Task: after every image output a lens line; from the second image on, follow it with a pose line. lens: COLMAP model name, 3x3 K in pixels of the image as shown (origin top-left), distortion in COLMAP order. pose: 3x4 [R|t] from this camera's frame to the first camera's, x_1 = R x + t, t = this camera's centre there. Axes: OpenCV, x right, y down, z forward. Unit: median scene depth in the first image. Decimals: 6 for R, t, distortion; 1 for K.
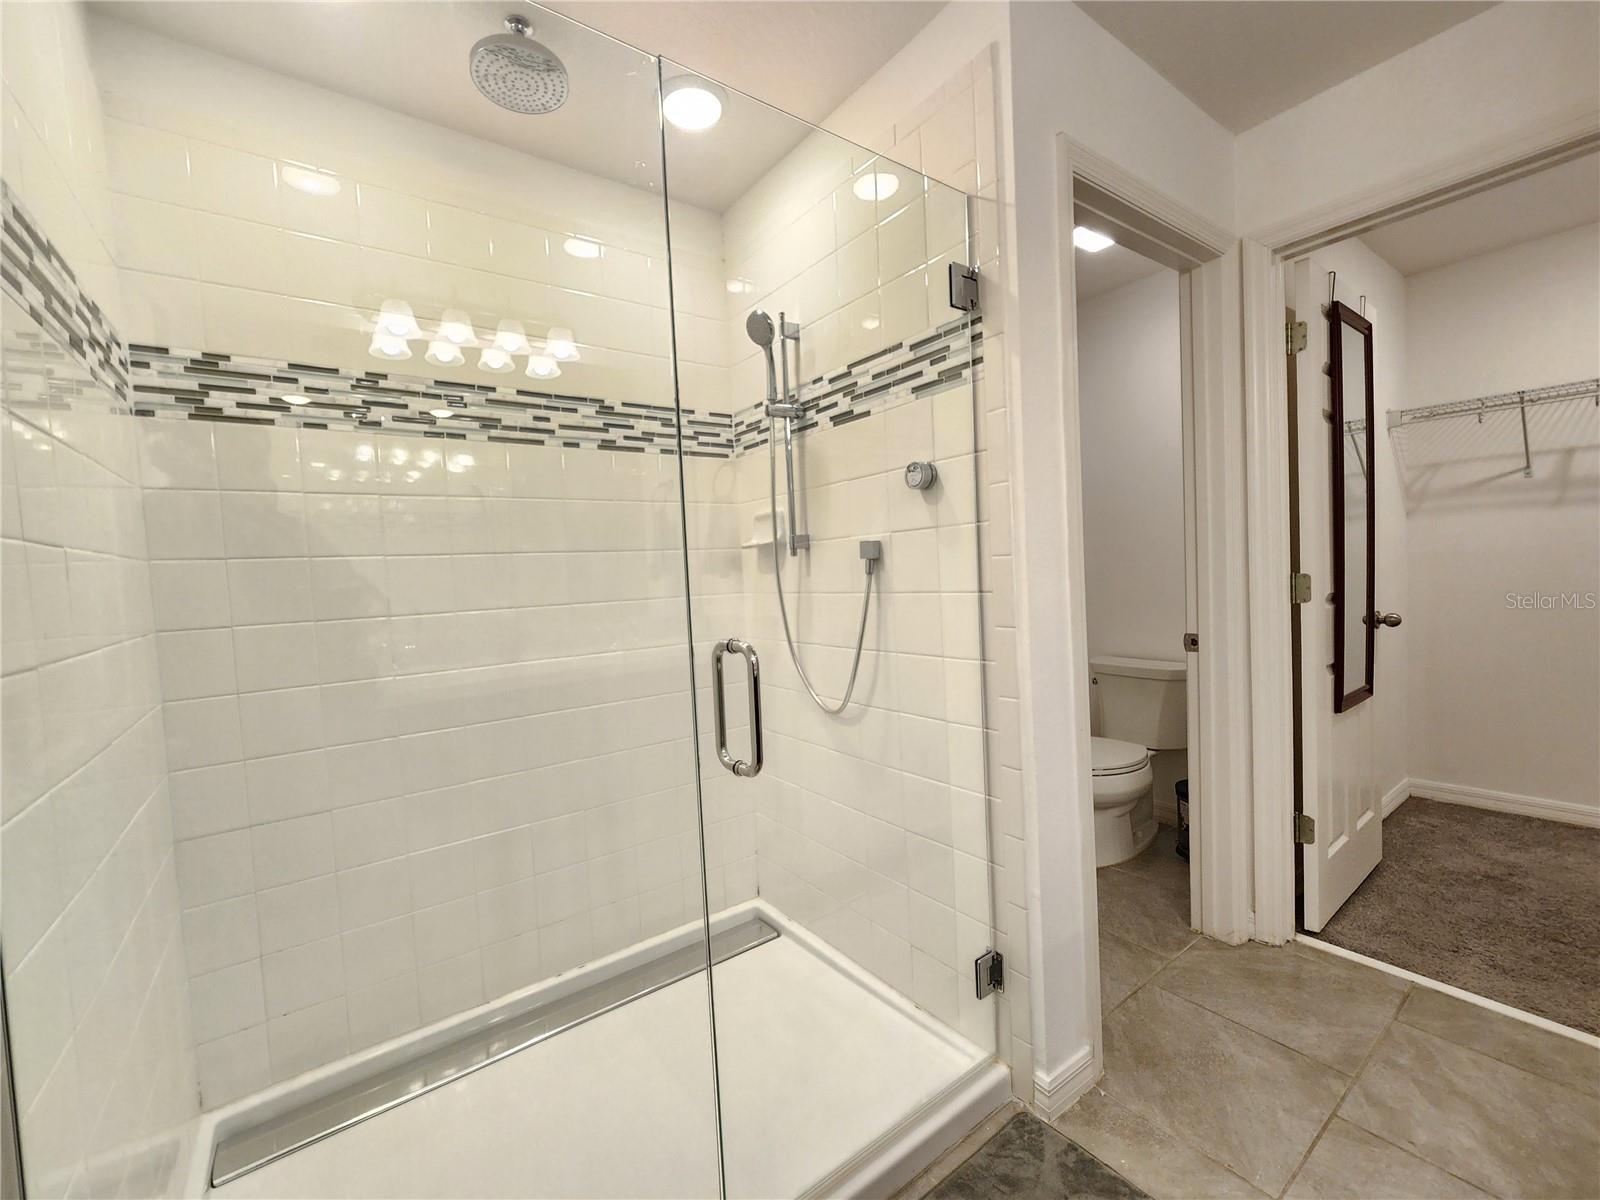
lens RADIAL K [[658.0, 0, 797.6], [0, 658.0, 604.6], [0, 0, 1]] dist [-0.002791, -0.001536]
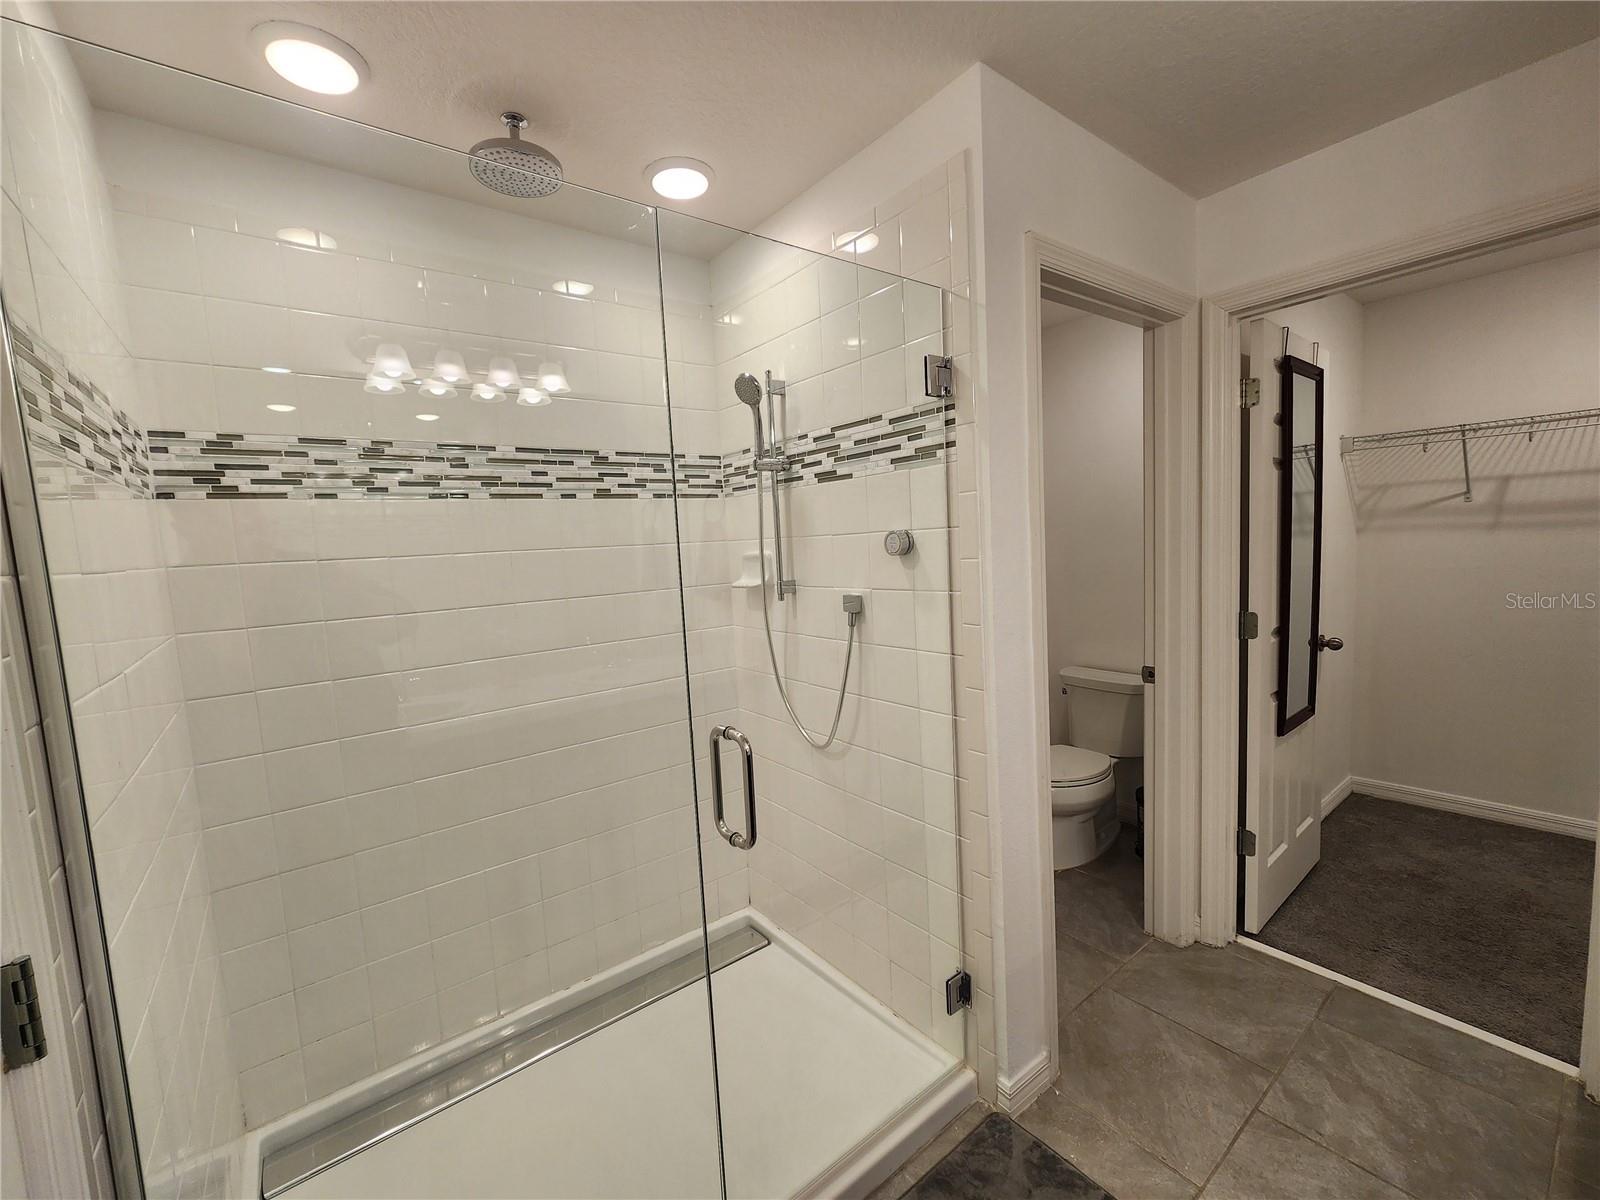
lens RADIAL K [[658.0, 0, 799.3], [0, 658.0, 594.0], [0, 0, 1]] dist [-0.002791, -0.001536]
pose [[0.999656, -0.006179, 0.025485, -0.003426], [0.005062, 0.999032, 0.043686, -0.138679], [-0.025731, -0.043542, 0.998720, -0.068445]]
